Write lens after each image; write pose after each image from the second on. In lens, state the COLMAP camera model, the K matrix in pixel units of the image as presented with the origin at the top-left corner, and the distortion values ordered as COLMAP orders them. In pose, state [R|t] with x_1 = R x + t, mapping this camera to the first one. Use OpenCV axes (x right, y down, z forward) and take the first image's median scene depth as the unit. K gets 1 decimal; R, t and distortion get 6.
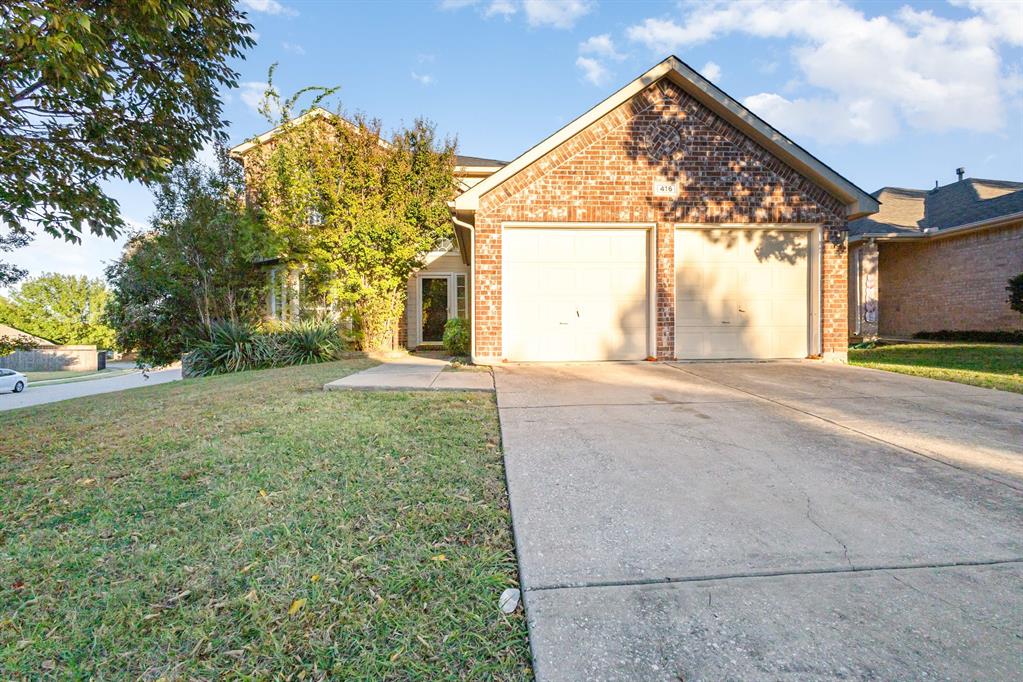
lens RADIAL K [[472.6, 0, 513.6], [0, 472.6, 338.8], [0, 0, 1]] dist [0.008655, -0.004003]
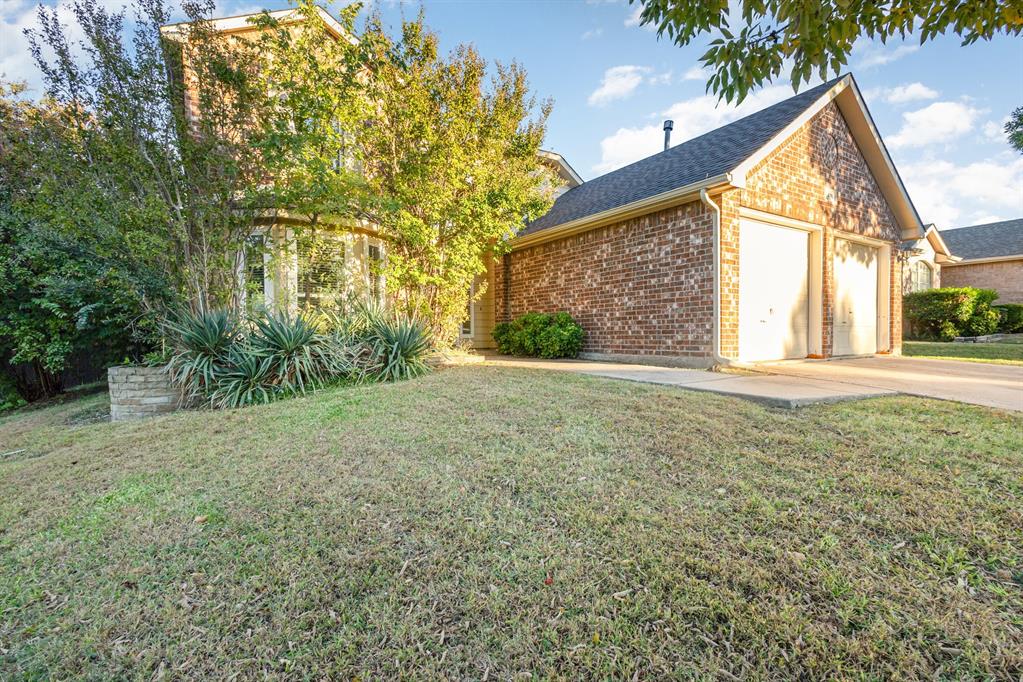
lens RADIAL K [[472.6, 0, 510.8], [0, 472.6, 338.4], [0, 0, 1]] dist [0.008655, -0.004003]
pose [[0.876226, -0.002103, 0.481896, -0.816575], [0.003626, 0.999991, -0.002230, 0.002427], [-0.481887, 0.003702, 0.876226, 0.414005]]
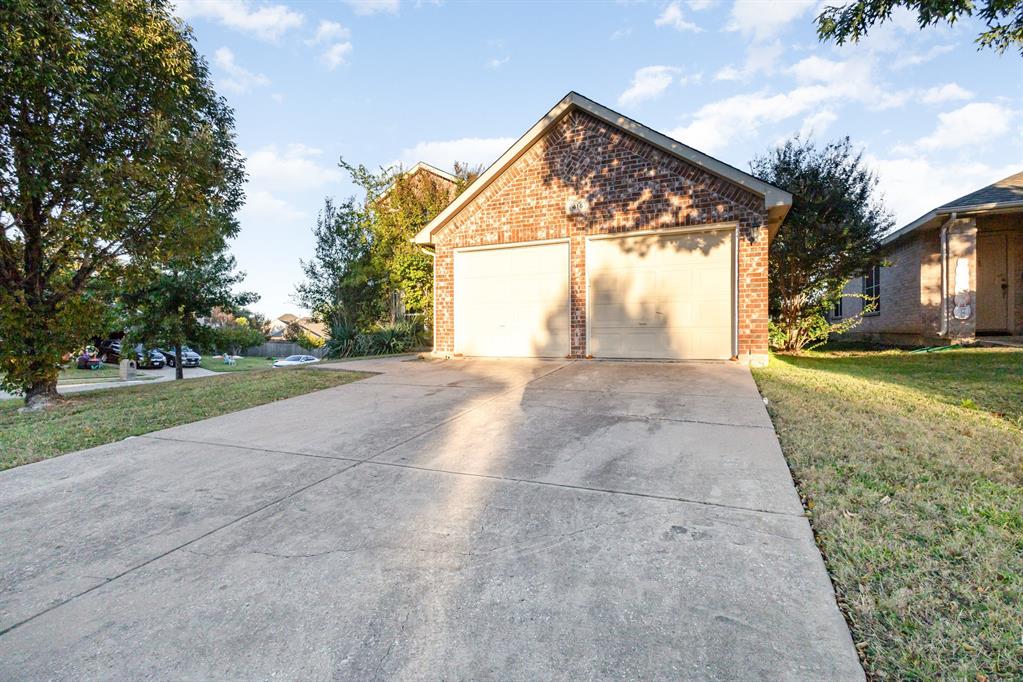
lens RADIAL K [[472.6, 0, 511.1], [0, 472.6, 334.6], [0, 0, 1]] dist [0.008655, -0.004003]
pose [[0.881557, 0.002293, -0.472073, 0.715735], [-0.002566, 0.999997, 0.000066, -0.010216], [0.472071, 0.001153, 0.881560, -0.072647]]
